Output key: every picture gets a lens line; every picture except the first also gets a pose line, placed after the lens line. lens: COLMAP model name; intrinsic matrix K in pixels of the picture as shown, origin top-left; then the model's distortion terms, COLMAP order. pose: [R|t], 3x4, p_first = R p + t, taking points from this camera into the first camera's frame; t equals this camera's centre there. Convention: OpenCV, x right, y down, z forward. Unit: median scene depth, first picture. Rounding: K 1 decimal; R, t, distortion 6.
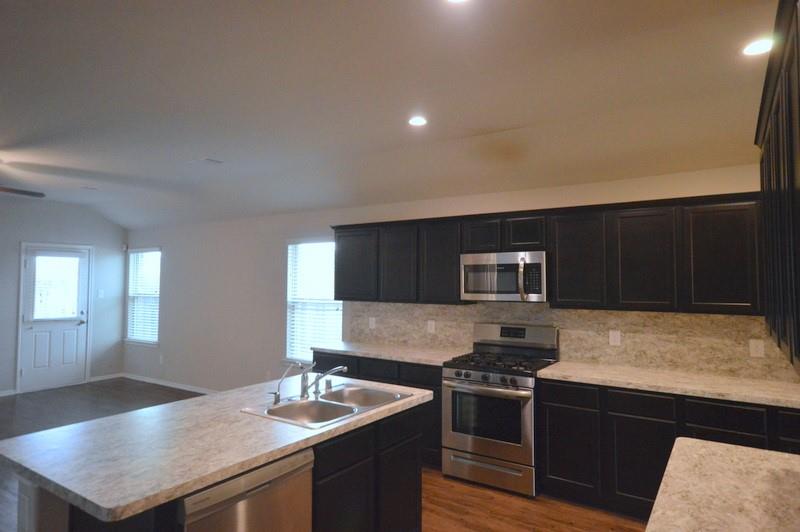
lens RADIAL K [[482.9, 0, 400.5], [0, 482.9, 258.1], [0, 0, 1]] dist [0.005949, 0.000738]
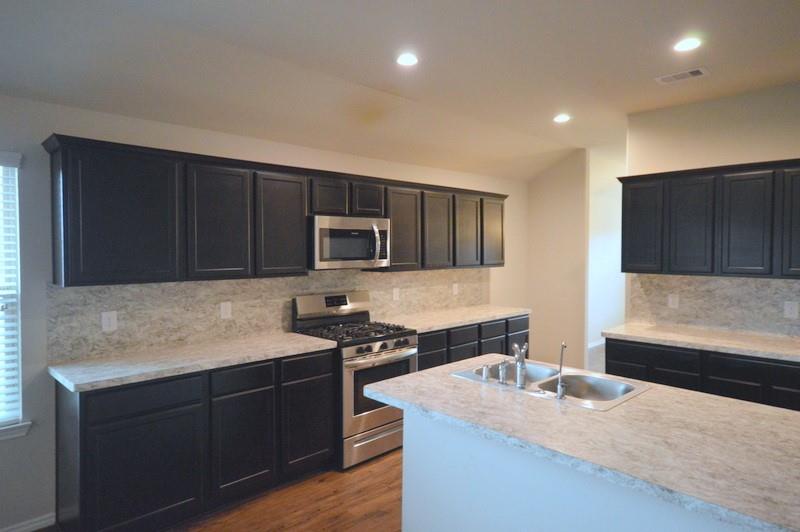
lens RADIAL K [[482.9, 0, 381.2], [0, 482.9, 248.0], [0, 0, 1]] dist [0.005949, 0.000738]
pose [[0.218056, 0.006663, 0.975913, -0.623523], [-0.035019, 0.999386, 0.001001, 0.040692], [-0.975308, -0.034394, 0.218156, 0.643120]]
